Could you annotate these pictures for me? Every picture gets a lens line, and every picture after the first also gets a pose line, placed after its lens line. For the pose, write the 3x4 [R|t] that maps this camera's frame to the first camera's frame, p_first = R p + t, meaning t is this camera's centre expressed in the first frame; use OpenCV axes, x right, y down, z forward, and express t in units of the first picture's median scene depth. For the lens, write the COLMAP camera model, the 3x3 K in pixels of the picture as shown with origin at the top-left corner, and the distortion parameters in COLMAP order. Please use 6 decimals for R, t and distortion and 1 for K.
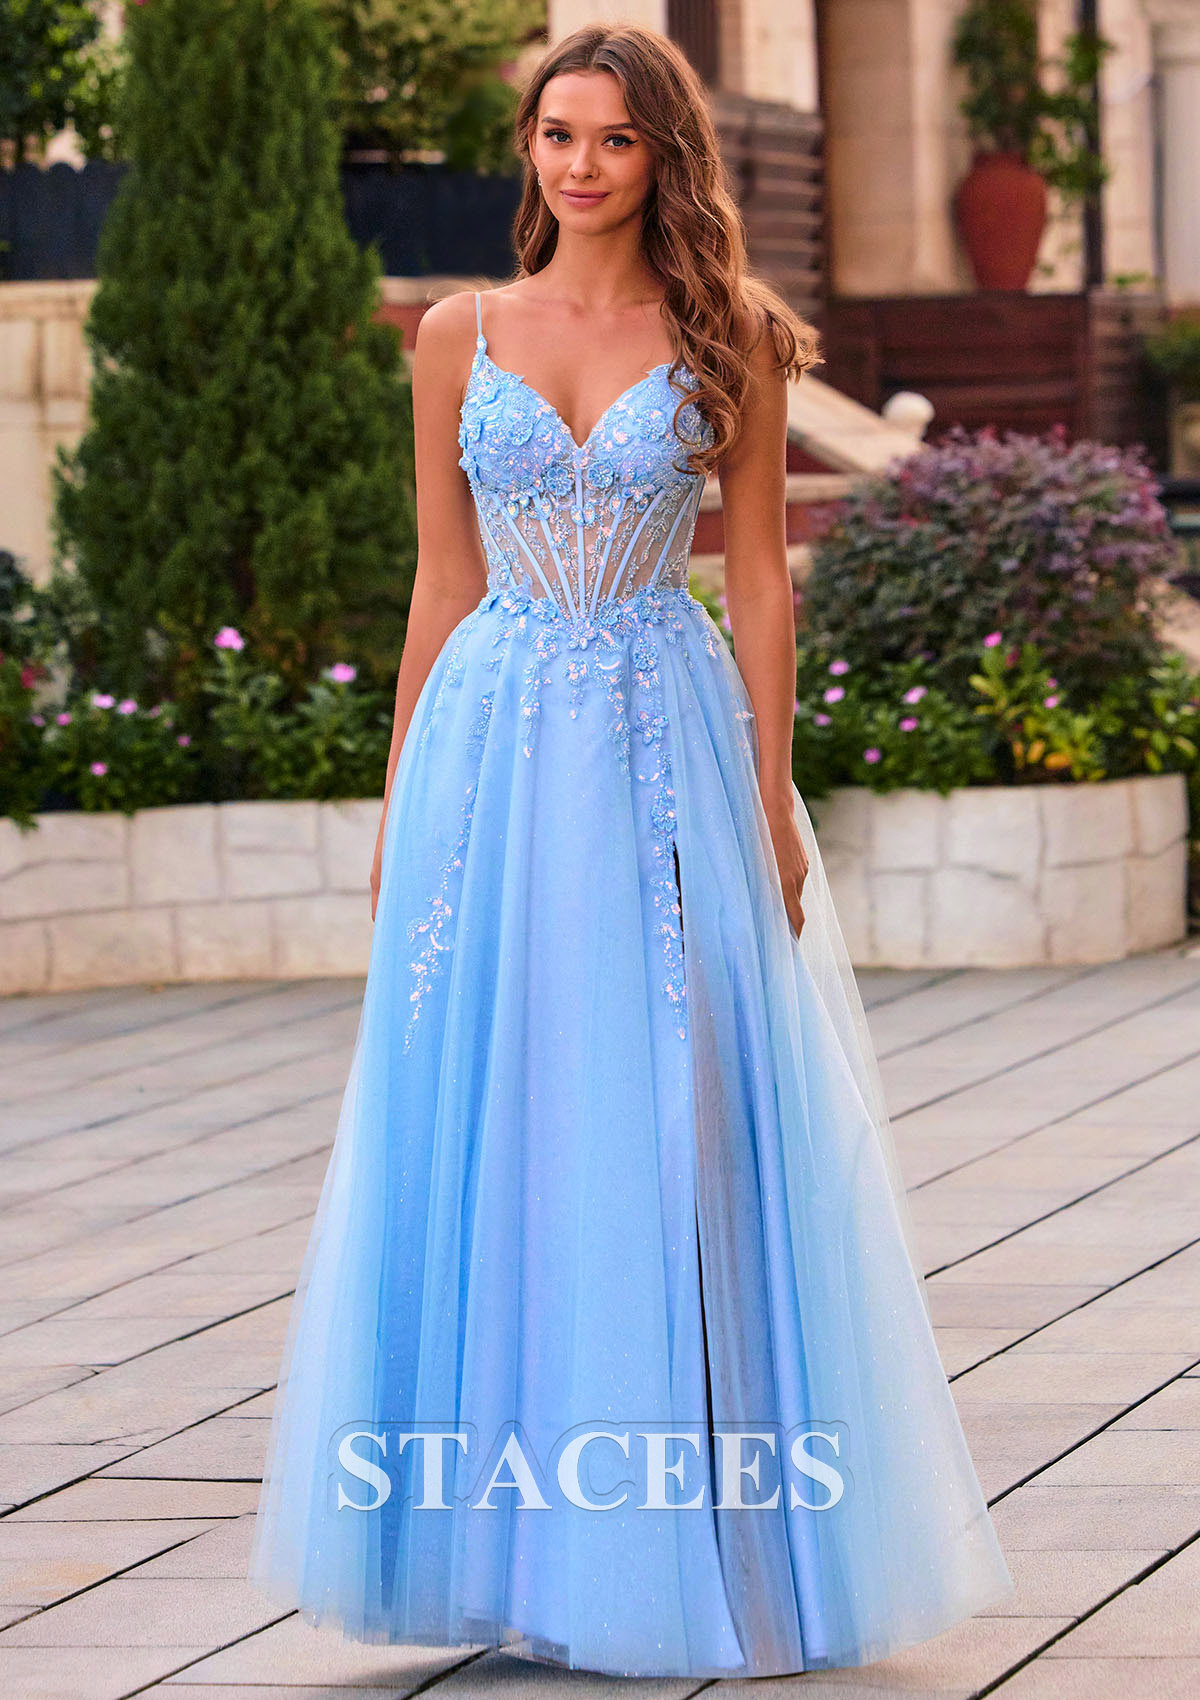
lens RADIAL K [[8106.7, 0, 600.0], [0, 8106.7, 850.0], [0, 0, 1]] dist [-0.226434, 1.857905]
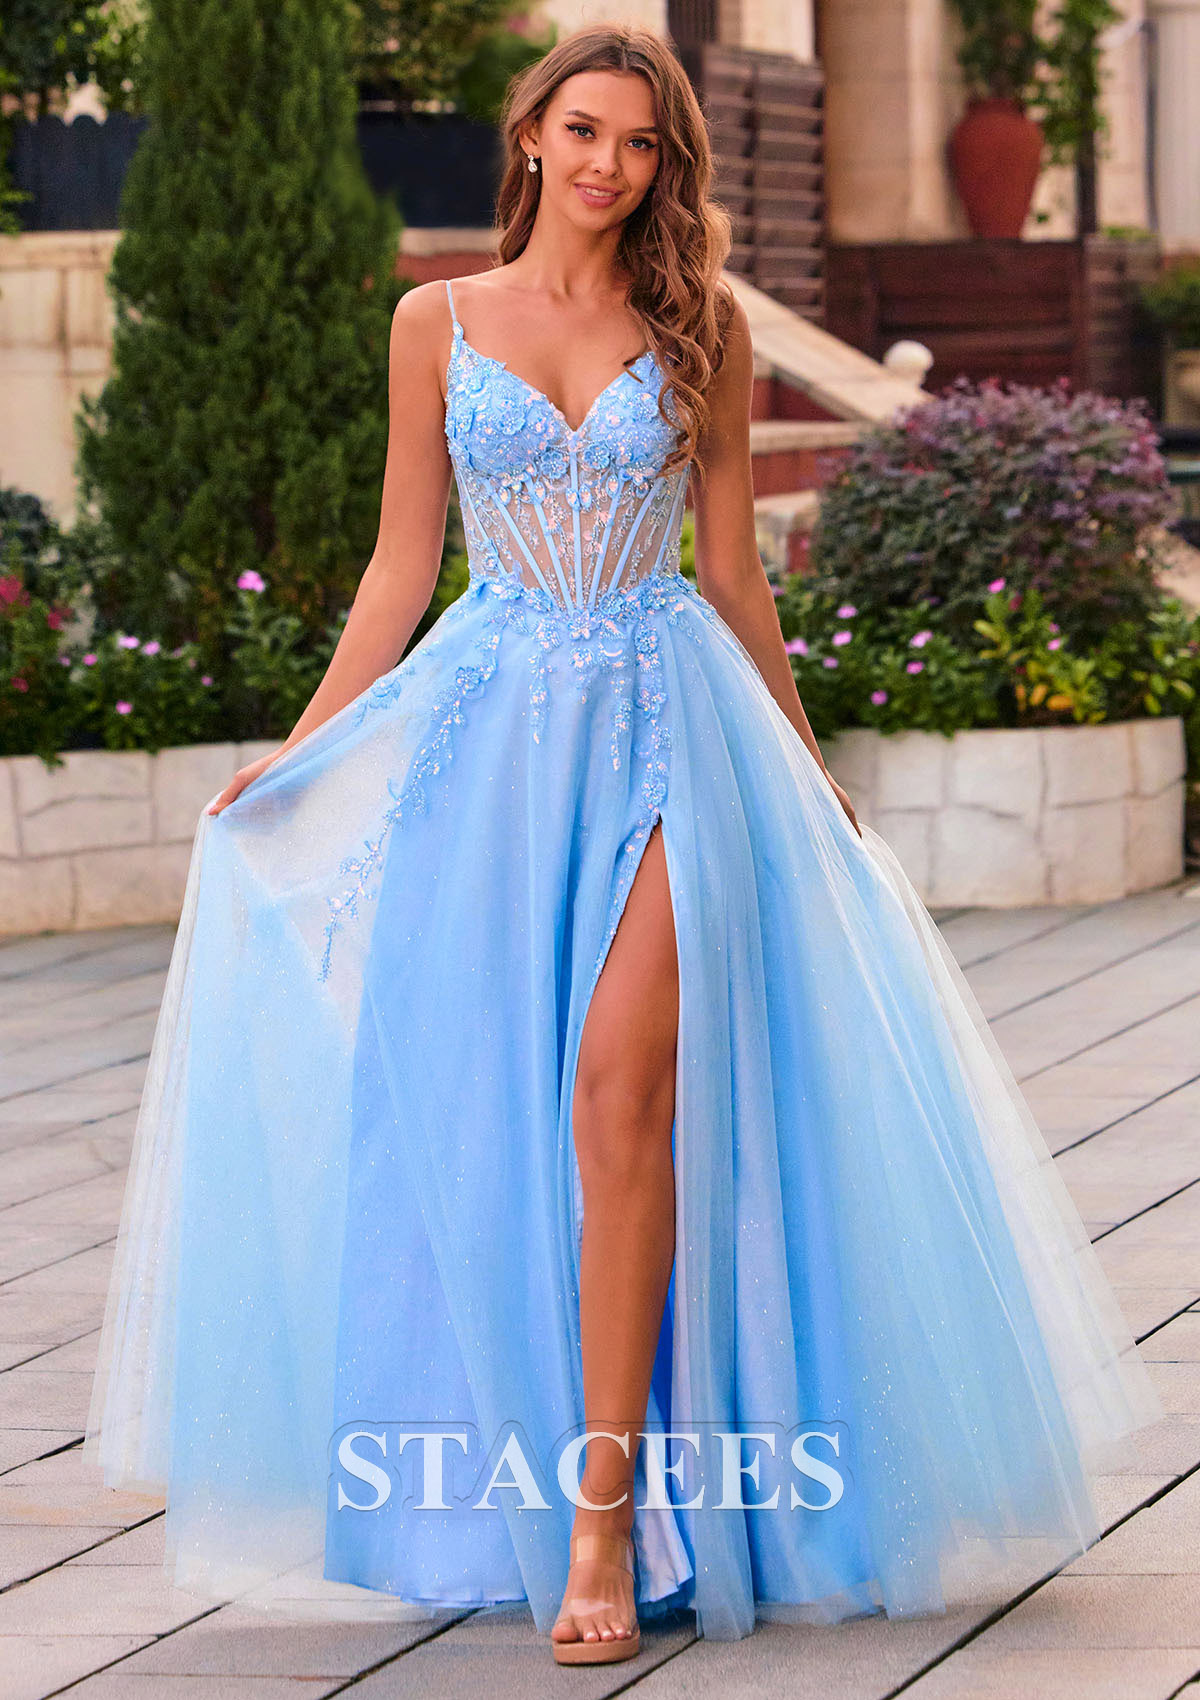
lens RADIAL K [[8291.0, 0, 600.0], [0, 8291.0, 850.0], [0, 0, 1]] dist [-0.306041, -1.990001]
pose [[0.999988, 0.003251, 0.003612, -0.005289], [-0.003275, 0.999973, 0.006628, 0.000780], [-0.003591, -0.006639, 0.999972, -0.048393]]
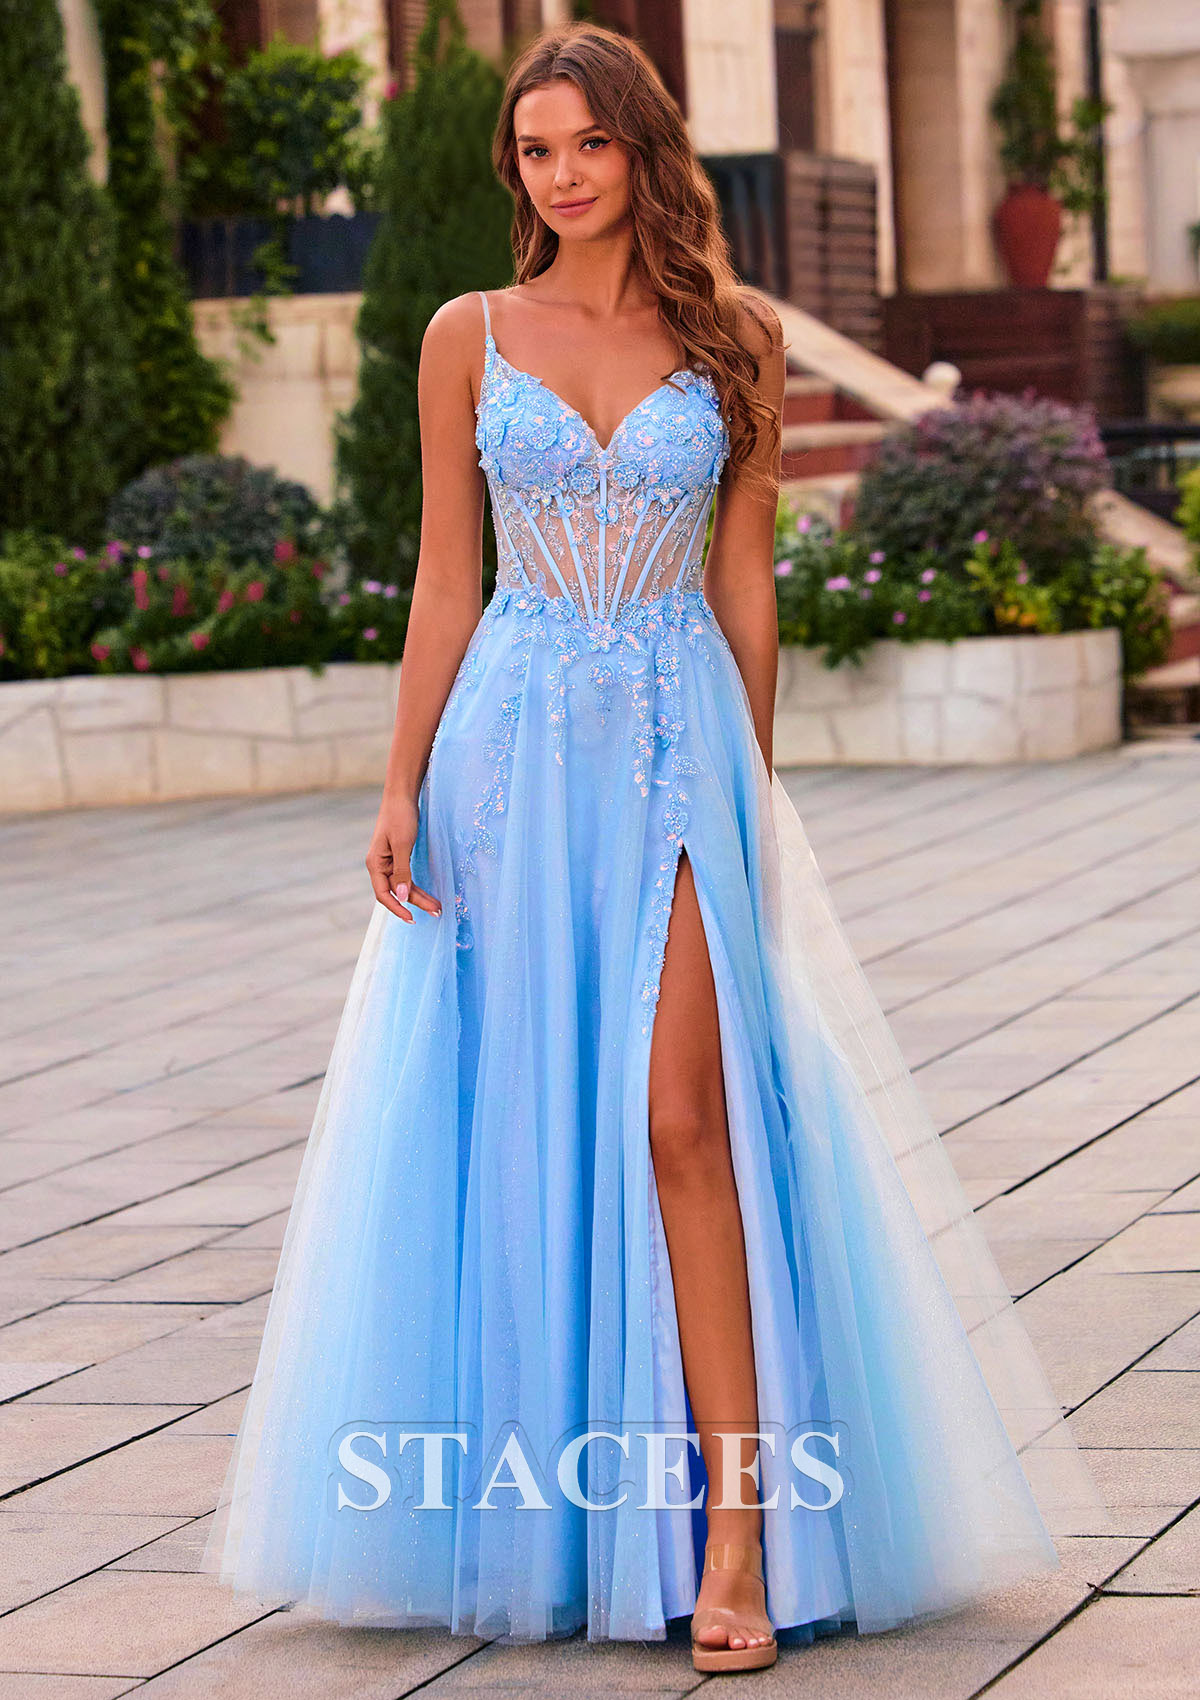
lens RADIAL K [[6407.2, 0, 600.0], [0, 6407.2, 850.0], [0, 0, 1]] dist [-0.155894, -4.519788]
pose [[0.999570, -0.010255, -0.027454, 0.010661], [0.010816, 0.999734, 0.020382, 0.005814], [0.027238, -0.020671, 0.999415, -0.142818]]
